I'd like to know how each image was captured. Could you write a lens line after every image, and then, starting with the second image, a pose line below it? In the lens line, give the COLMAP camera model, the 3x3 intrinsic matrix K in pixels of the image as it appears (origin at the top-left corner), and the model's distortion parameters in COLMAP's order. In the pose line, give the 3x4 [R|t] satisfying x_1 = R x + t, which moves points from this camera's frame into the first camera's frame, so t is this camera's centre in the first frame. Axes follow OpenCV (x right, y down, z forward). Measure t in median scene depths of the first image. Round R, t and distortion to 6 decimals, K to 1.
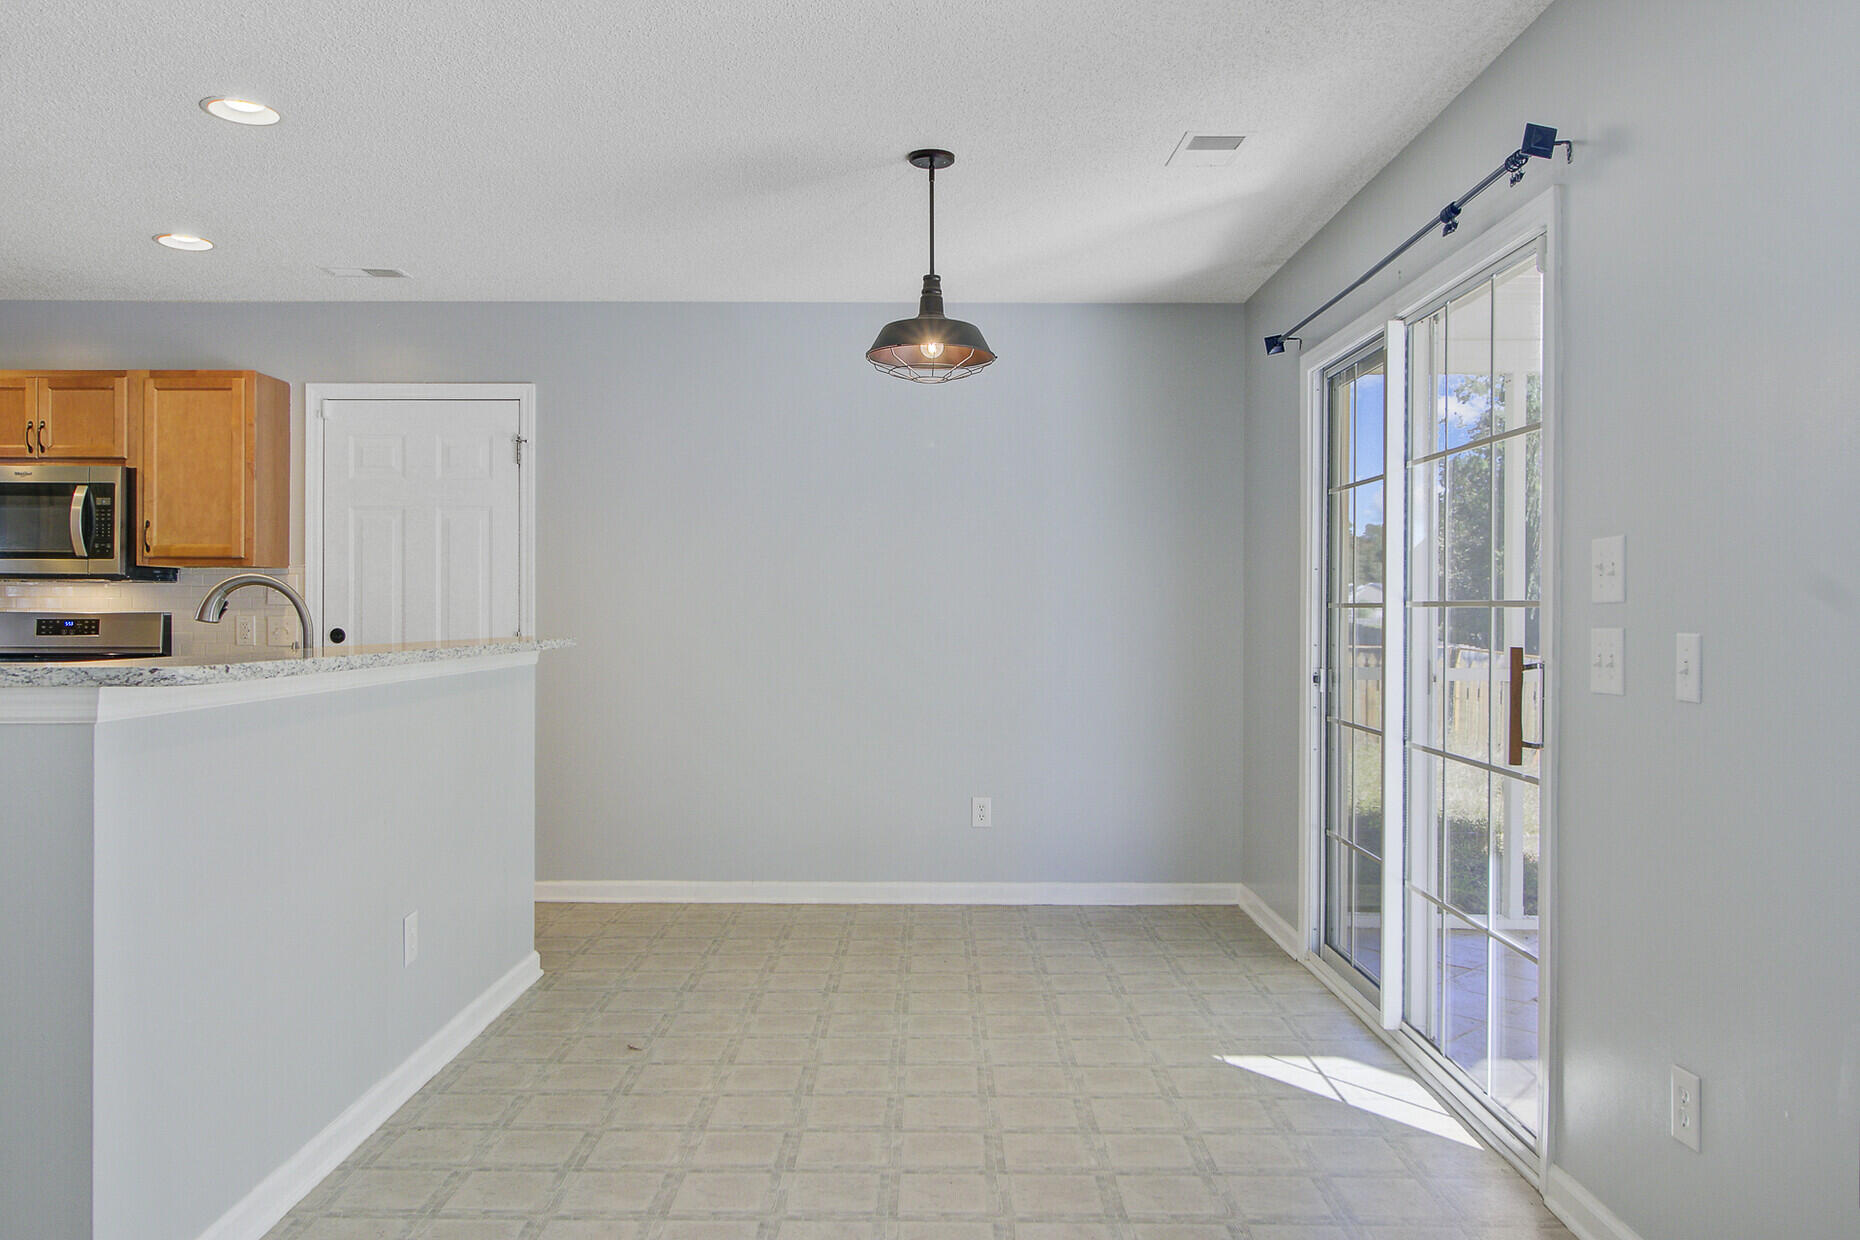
lens RADIAL K [[1353.7, 0, 930.6], [0, 1353.7, 610.7], [0, 0, 1]] dist [-0.005957, 0.004694]
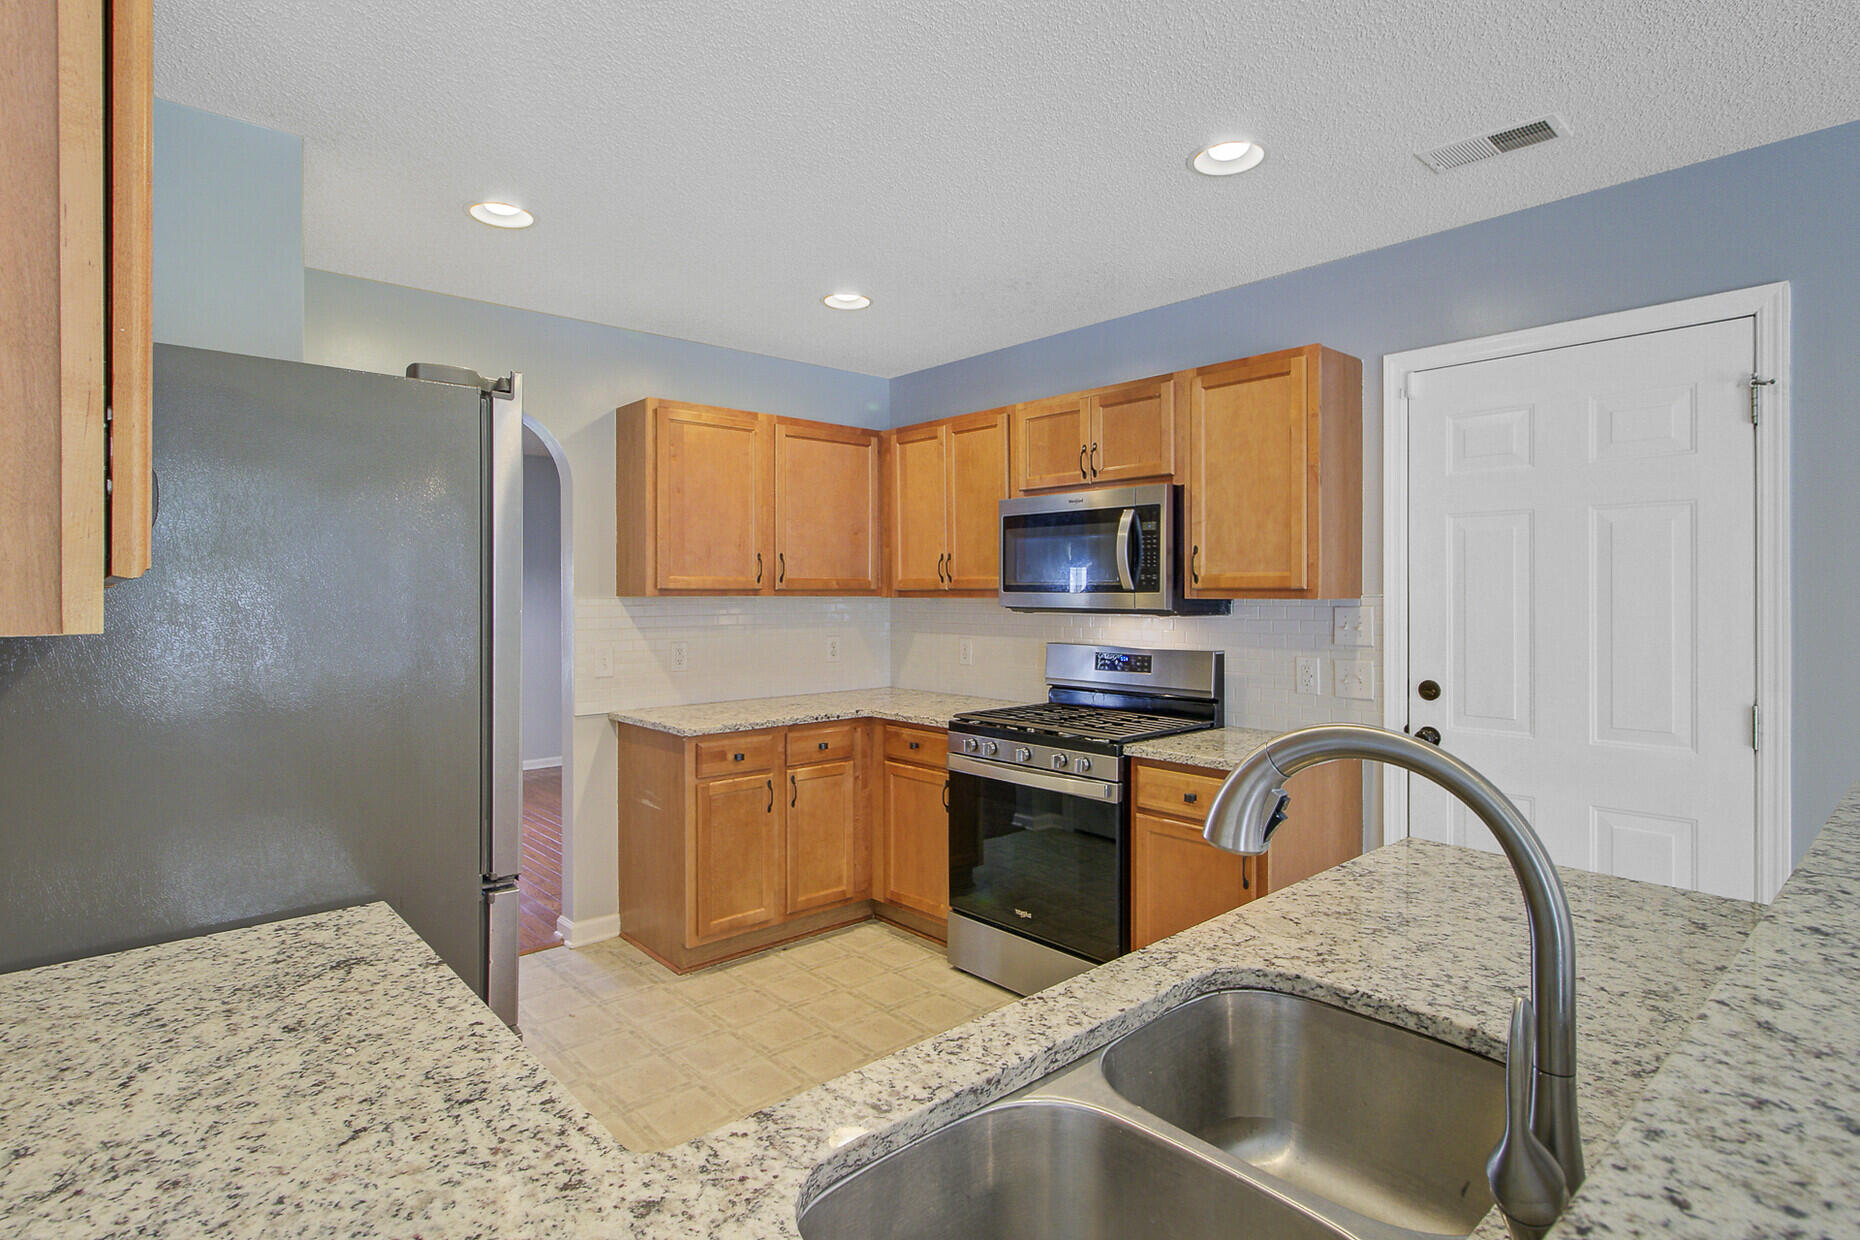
lens RADIAL K [[953.1, 0, 911.2], [0, 953.1, 590.4], [0, 0, 1]] dist [-0.000085, -0.000311]
pose [[0.656746, -0.005214, -0.754094, -0.248089], [0.003526, 0.999986, -0.003843, -0.037206], [0.754103, -0.000135, 0.656756, 0.476860]]
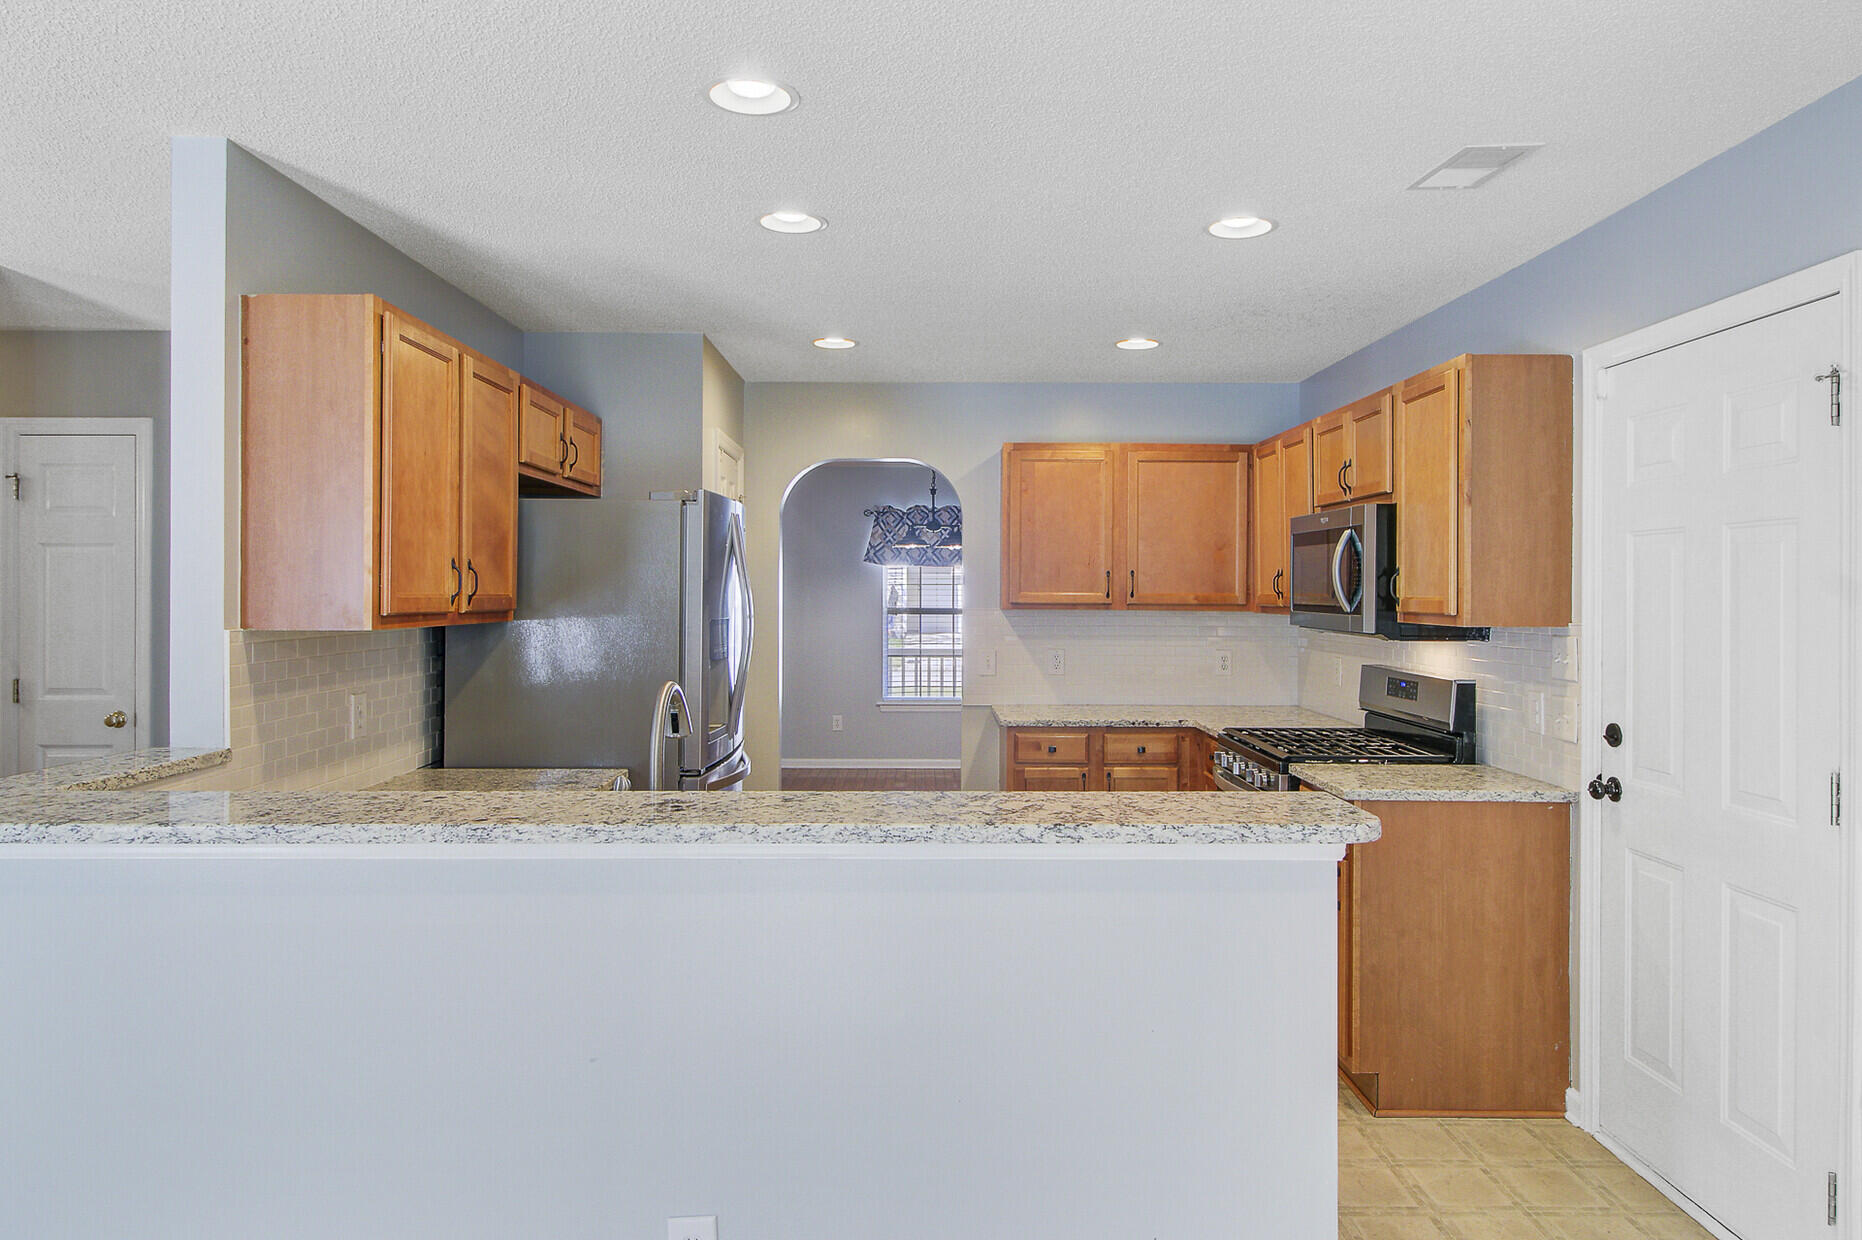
lens RADIAL K [[1171.3, 0, 926.3], [0, 1171.3, 591.7], [0, 0, 1]] dist [0.008175, 0.003178]
pose [[-0.000445, 0.000426, -1.000000, 0.122188], [-0.002877, 0.999996, 0.000427, -0.051859], [0.999996, 0.002877, -0.000444, 0.720084]]
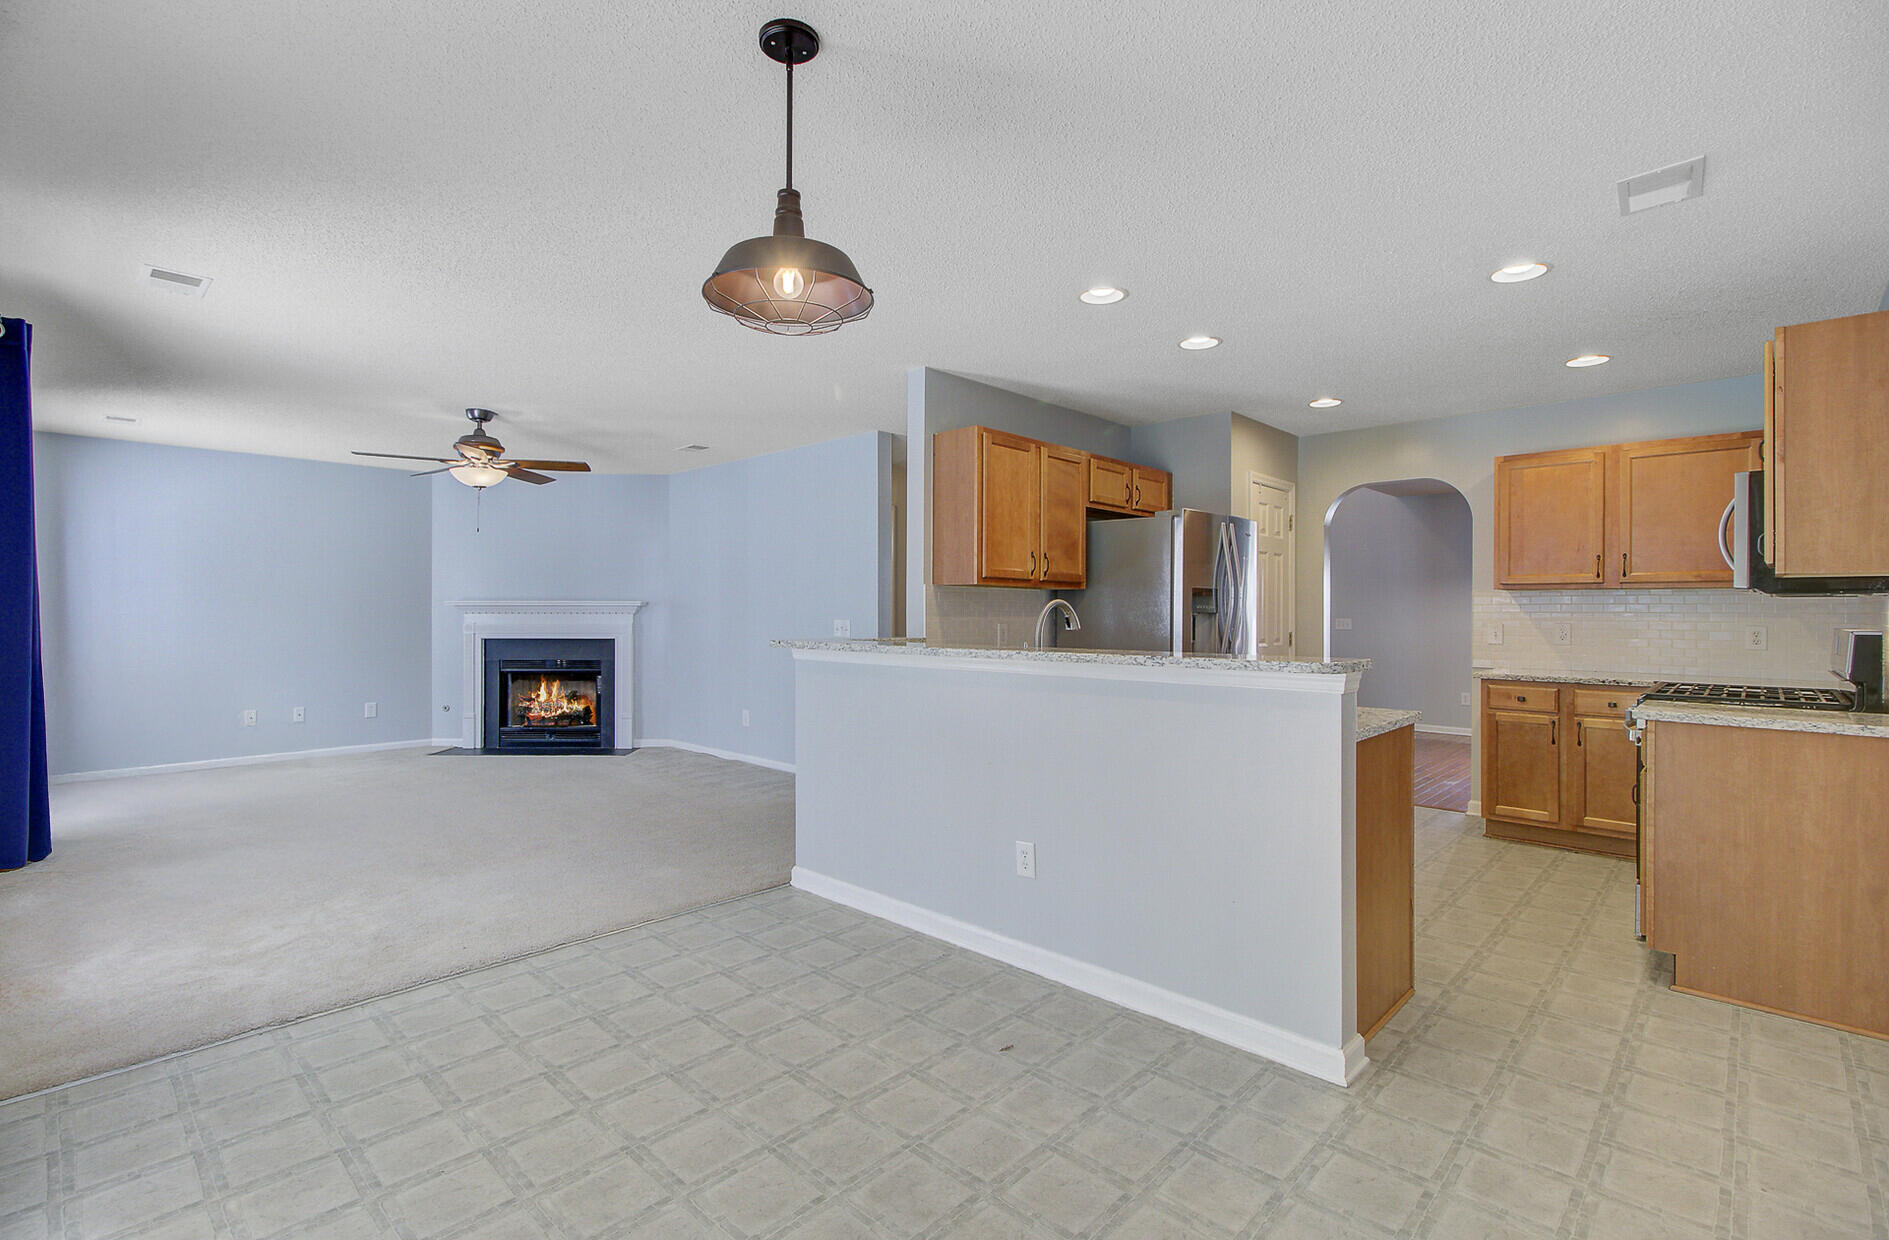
lens RADIAL K [[875.0, 0, 939.0], [0, 875.0, 607.2], [0, 0, 1]] dist [0.004651, 0.002915]
pose [[-0.691197, -0.008073, -0.722622, 0.215965], [-0.005245, 0.999967, -0.006155, -0.007738], [0.722648, -0.000464, -0.691216, 1.008689]]
